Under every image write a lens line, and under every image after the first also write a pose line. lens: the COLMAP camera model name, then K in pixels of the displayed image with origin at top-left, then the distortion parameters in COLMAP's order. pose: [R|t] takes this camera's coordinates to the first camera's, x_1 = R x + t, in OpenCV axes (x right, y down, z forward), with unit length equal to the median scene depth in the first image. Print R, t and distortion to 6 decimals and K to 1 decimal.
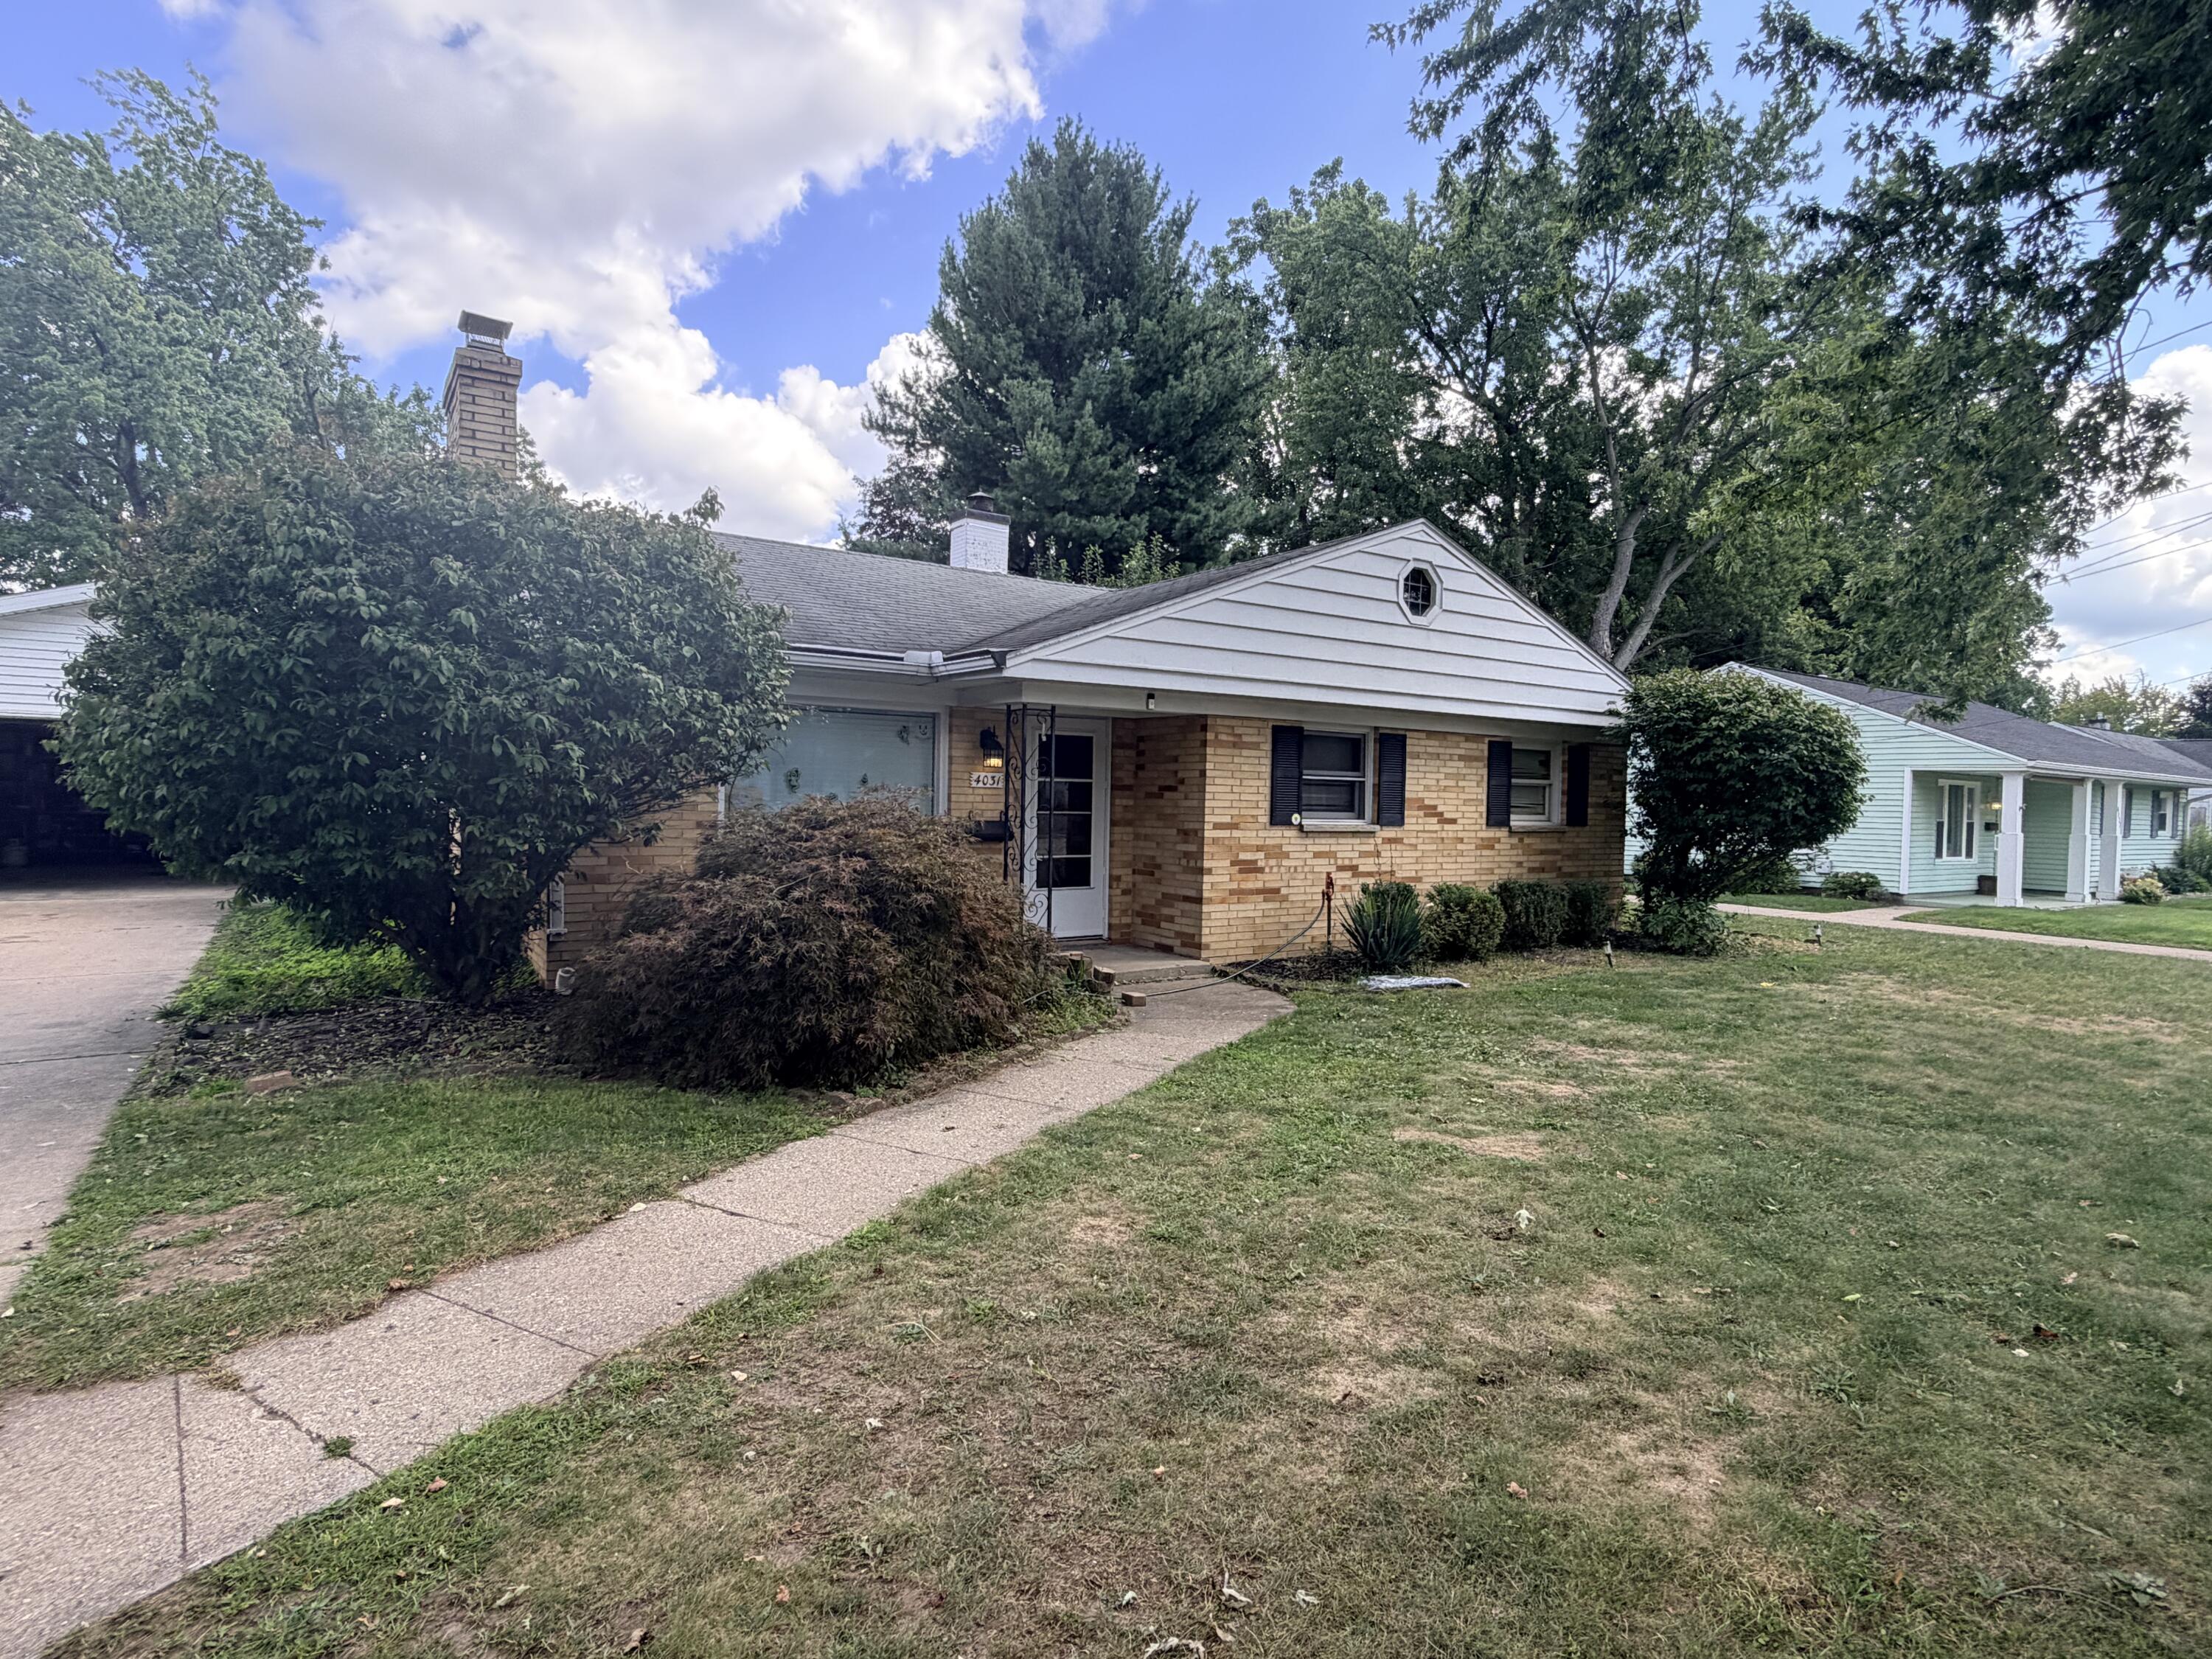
lens RADIAL K [[1163.0, 0, 1106.6], [0, 1163.0, 825.6], [0, 0, 1]] dist [-0.001577, -0.000022]
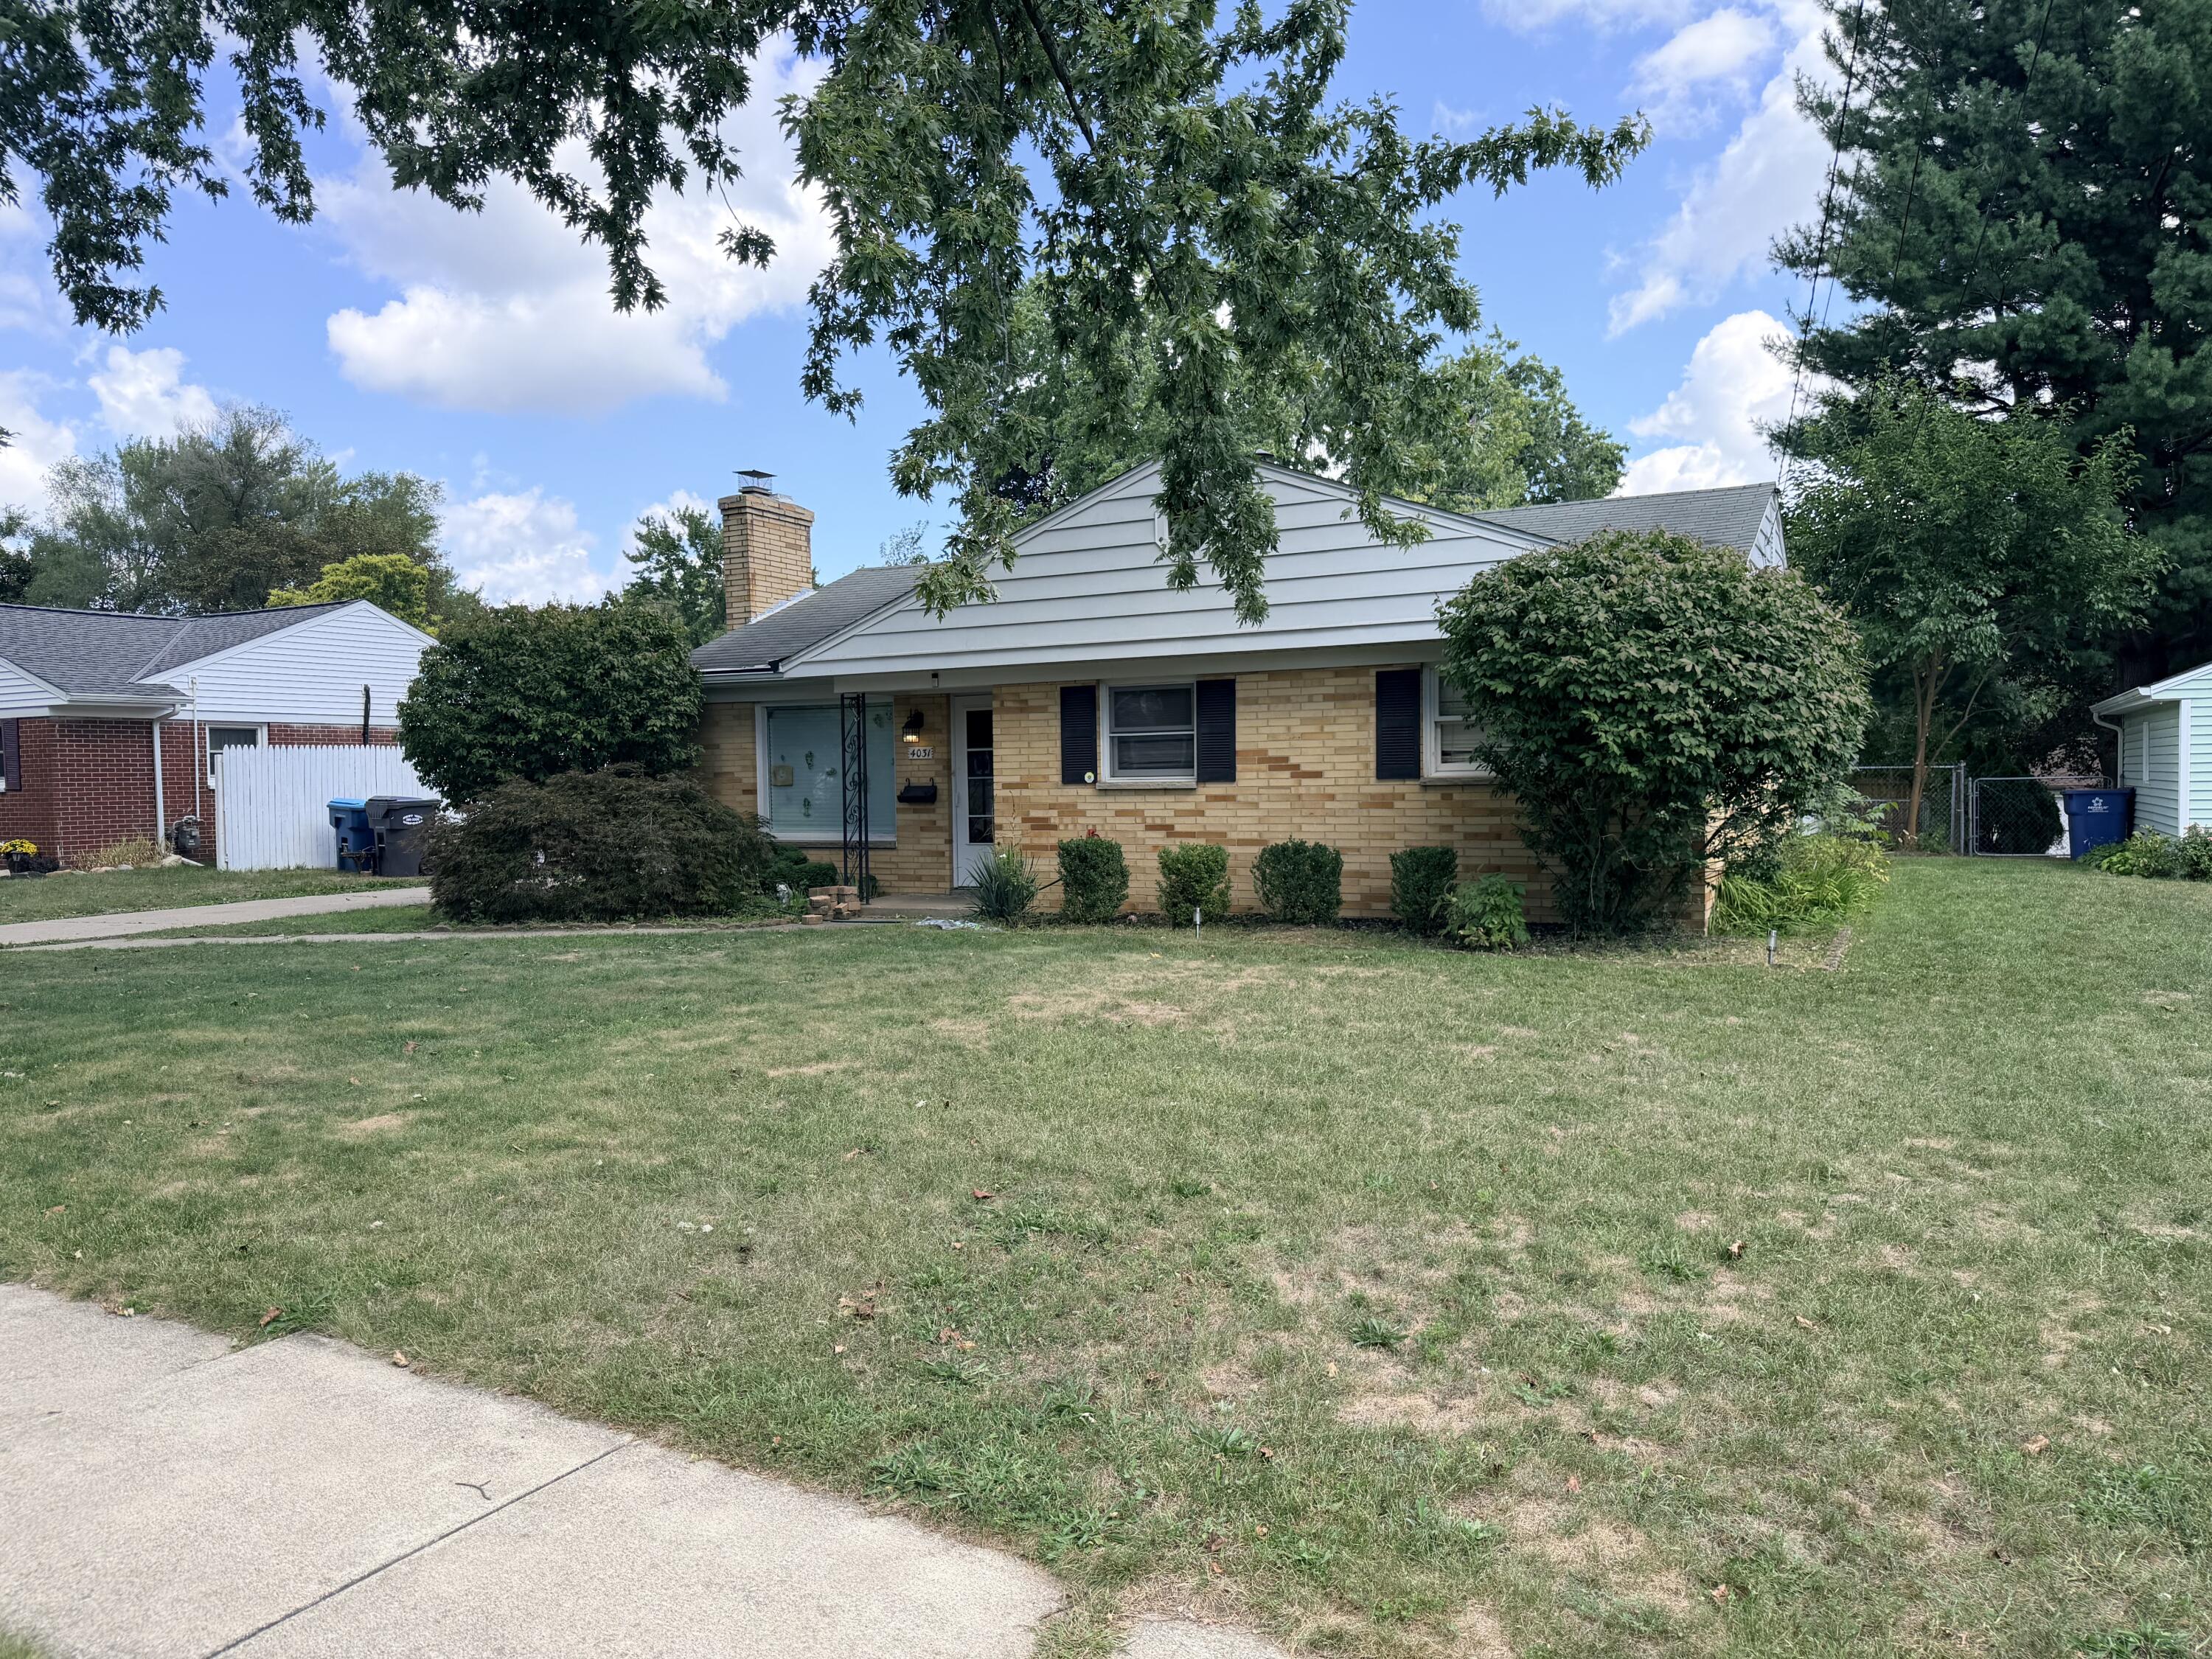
lens RADIAL K [[1541.0, 0, 1106.8], [0, 1541.0, 832.0], [0, 0, 1]] dist [0.005633, 0.000106]
pose [[0.477459, -0.002274, -0.878651, 1.283342], [0.000834, 0.999997, -0.002135, 0.042658], [0.878654, 0.000286, 0.477460, 0.358388]]
